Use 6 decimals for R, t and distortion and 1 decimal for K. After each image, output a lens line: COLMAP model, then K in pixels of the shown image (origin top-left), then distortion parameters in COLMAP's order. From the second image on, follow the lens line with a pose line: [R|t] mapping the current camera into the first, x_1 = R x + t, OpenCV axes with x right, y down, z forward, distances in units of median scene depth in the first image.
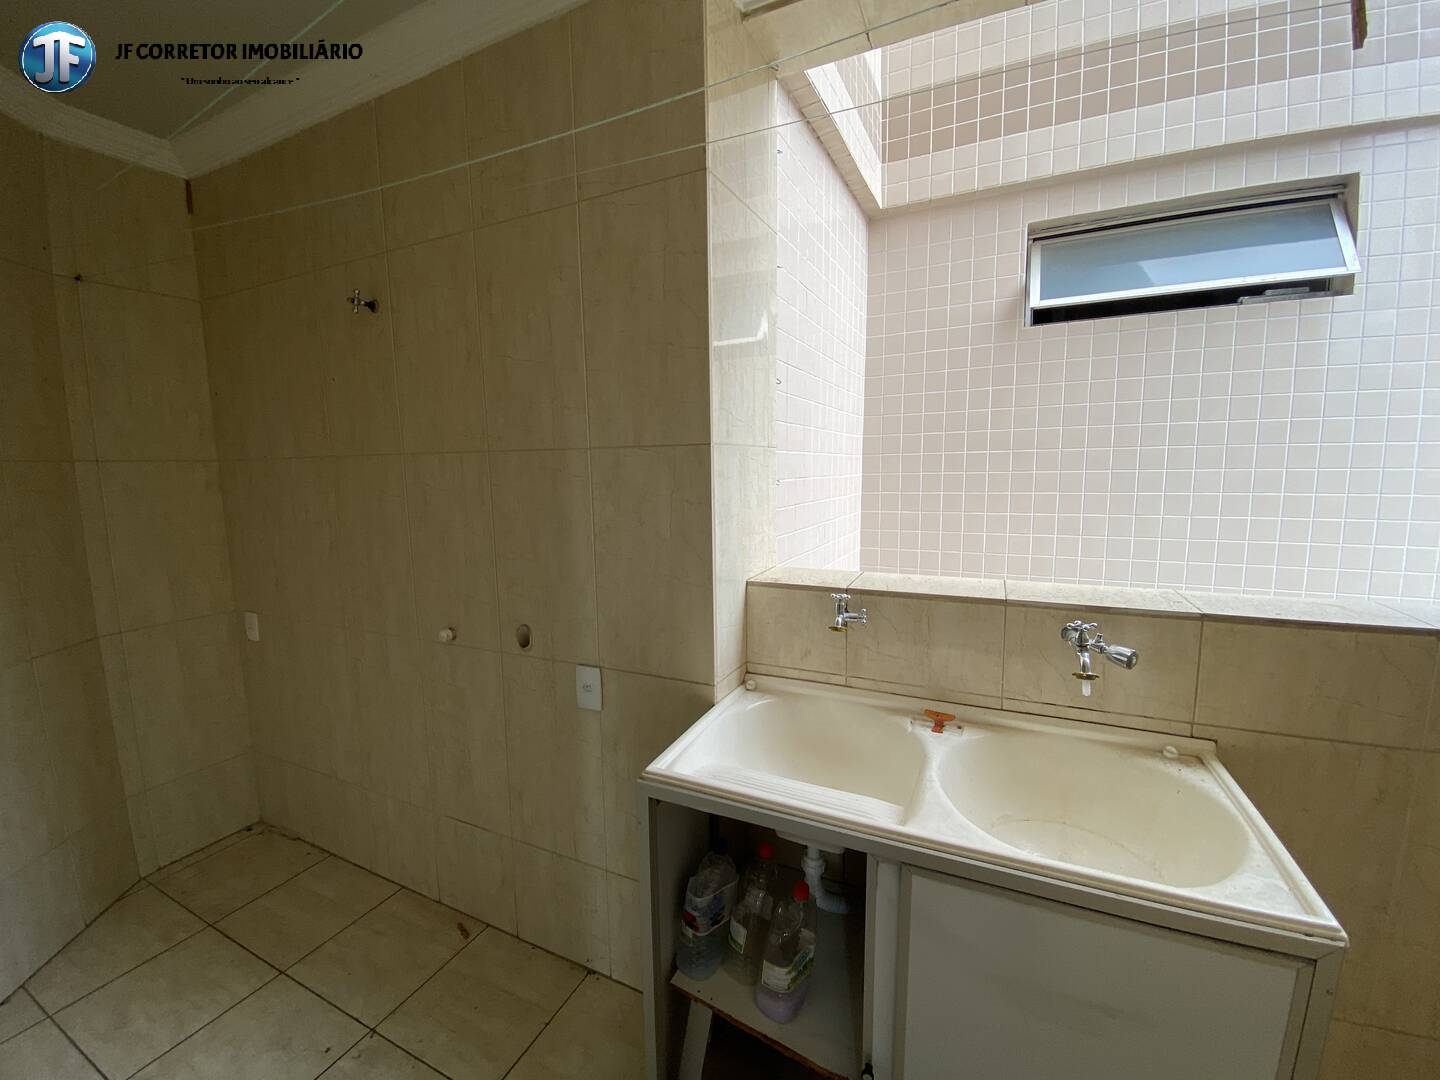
lens RADIAL K [[581.6, 0, 718.5], [0, 581.6, 535.3], [0, 0, 1]] dist [0.036300, -0.030102]
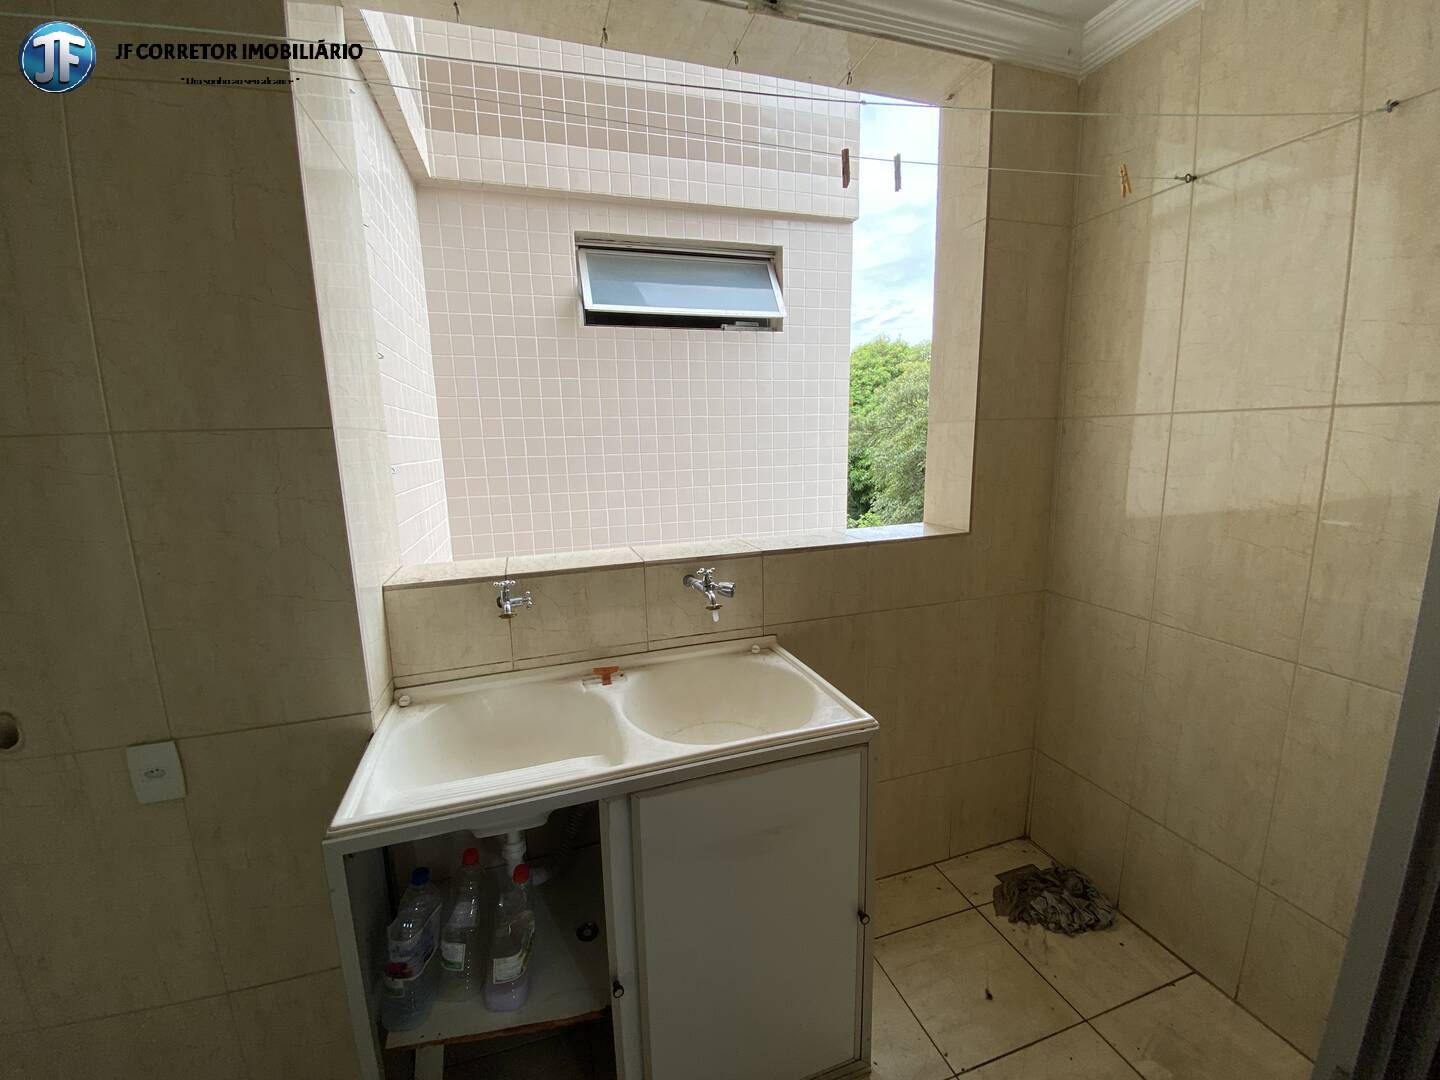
lens RADIAL K [[581.6, 0, 718.5], [0, 581.6, 535.3], [0, 0, 1]] dist [0.036300, -0.030102]
pose [[0.727090, -0.114490, 0.676929, -0.189855], [0.094442, 0.993303, 0.066558, -0.009342], [-0.680016, 0.015537, 0.733033, 0.010214]]
